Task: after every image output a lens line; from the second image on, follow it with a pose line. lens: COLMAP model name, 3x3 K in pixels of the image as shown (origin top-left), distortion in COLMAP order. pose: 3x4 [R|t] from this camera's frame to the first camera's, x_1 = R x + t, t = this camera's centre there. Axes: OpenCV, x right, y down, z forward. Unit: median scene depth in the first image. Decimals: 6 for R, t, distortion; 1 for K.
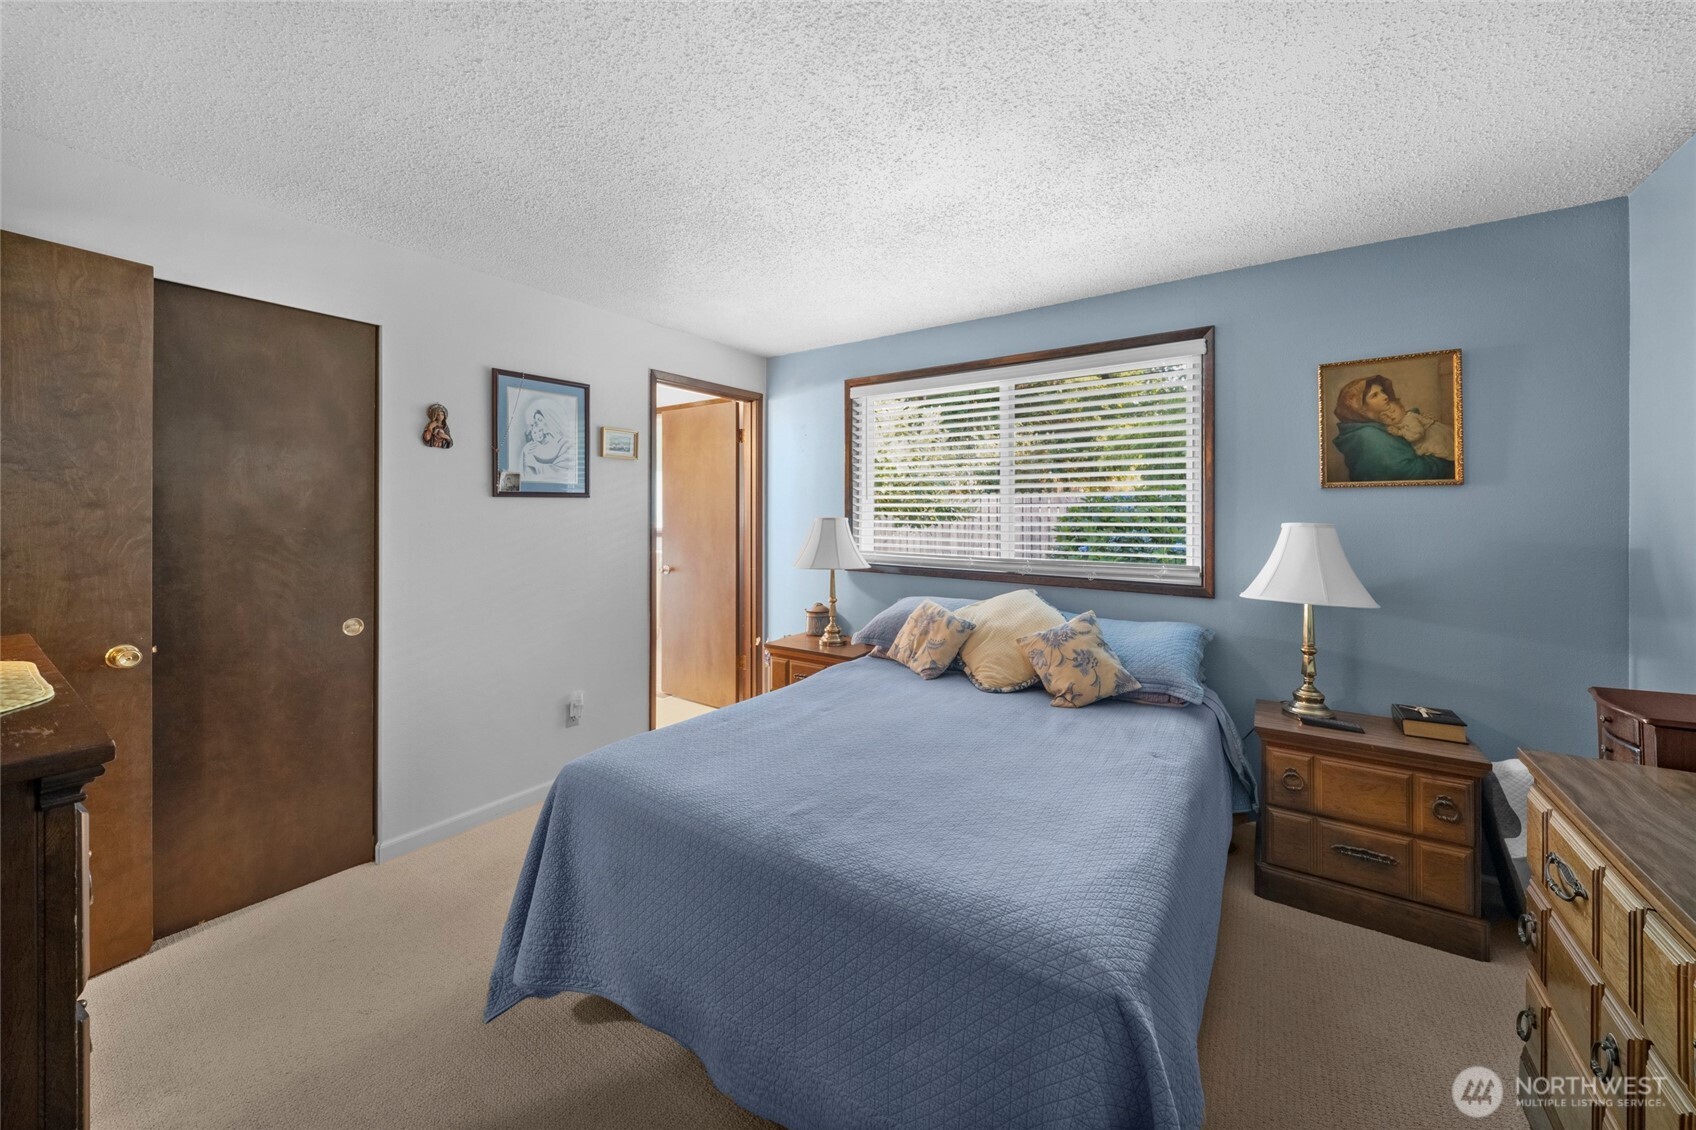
lens RADIAL K [[614.7, 0, 851.0], [0, 614.7, 521.5], [0, 0, 1]] dist [0.008334, -0.008083]
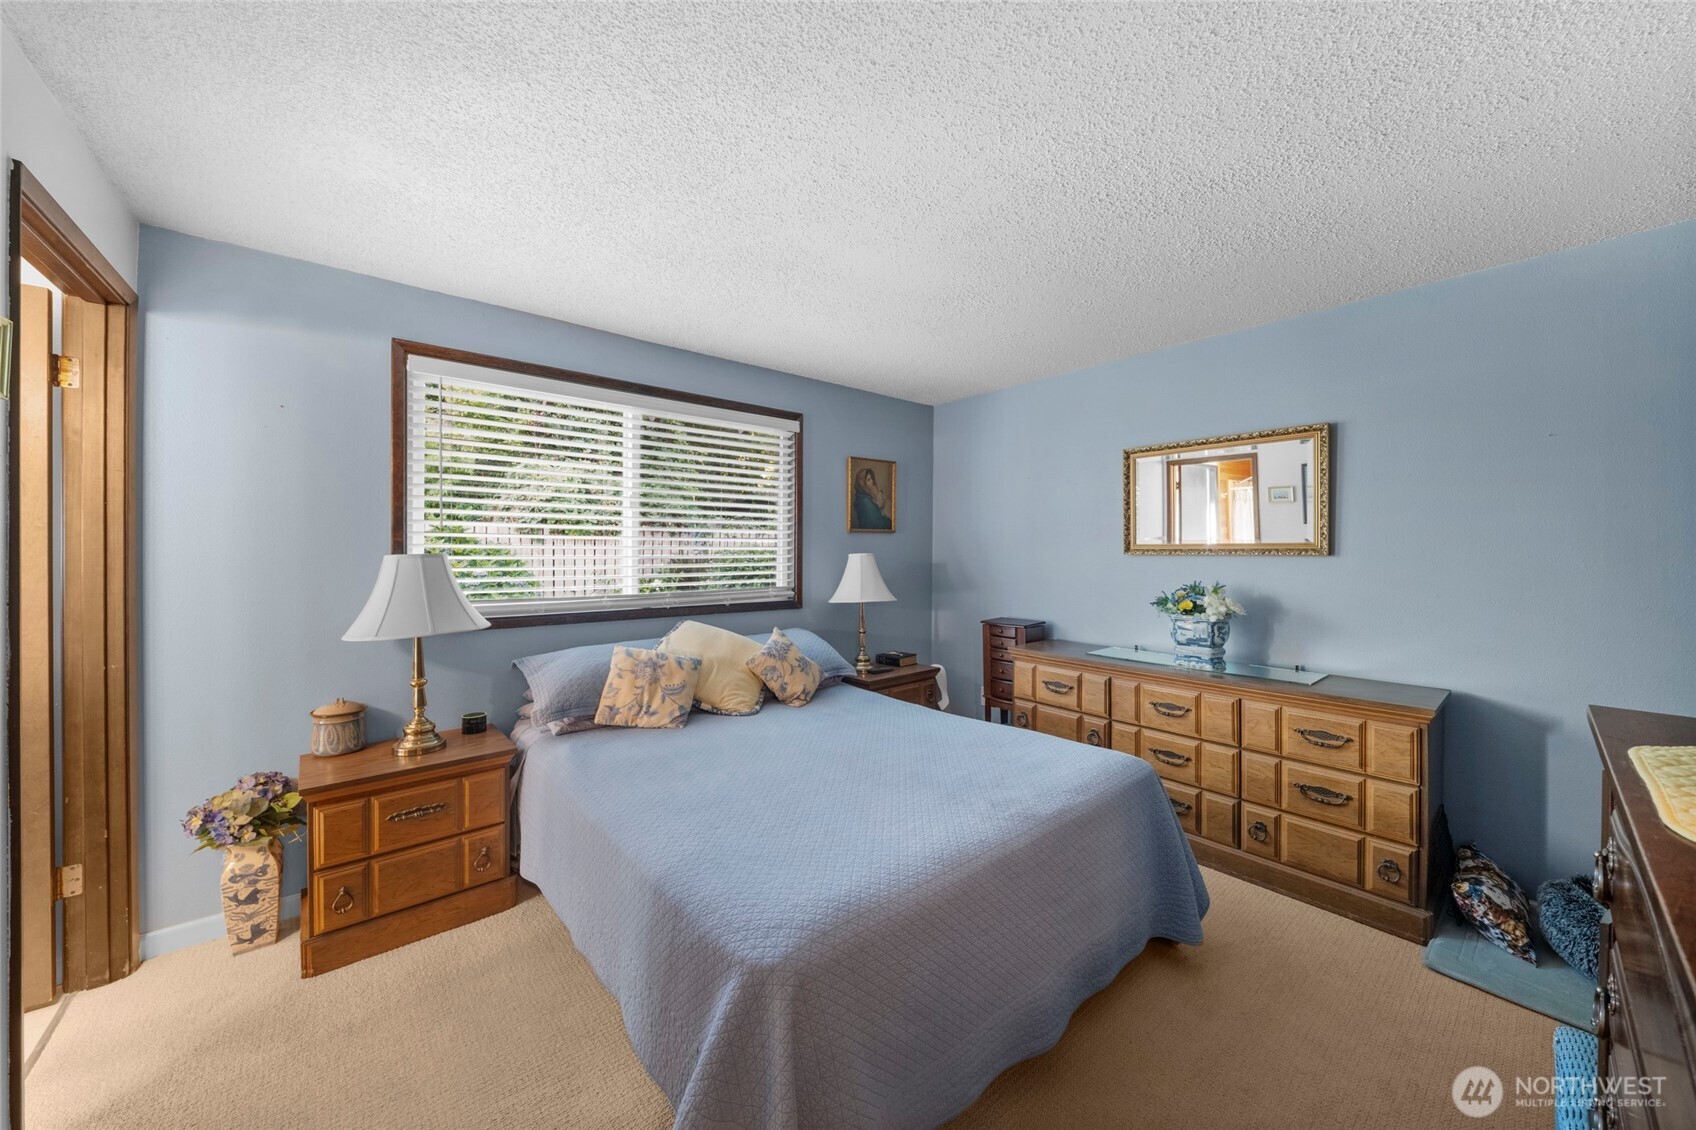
lens RADIAL K [[645.4, 0, 849.9], [0, 645.4, 546.5], [0, 0, 1]] dist [0.000407, -0.000026]
pose [[0.219662, -0.000076, 0.975576, -0.812319], [0.010889, 0.999938, -0.002374, -0.010722], [-0.975515, 0.011145, 0.219649, 0.566690]]
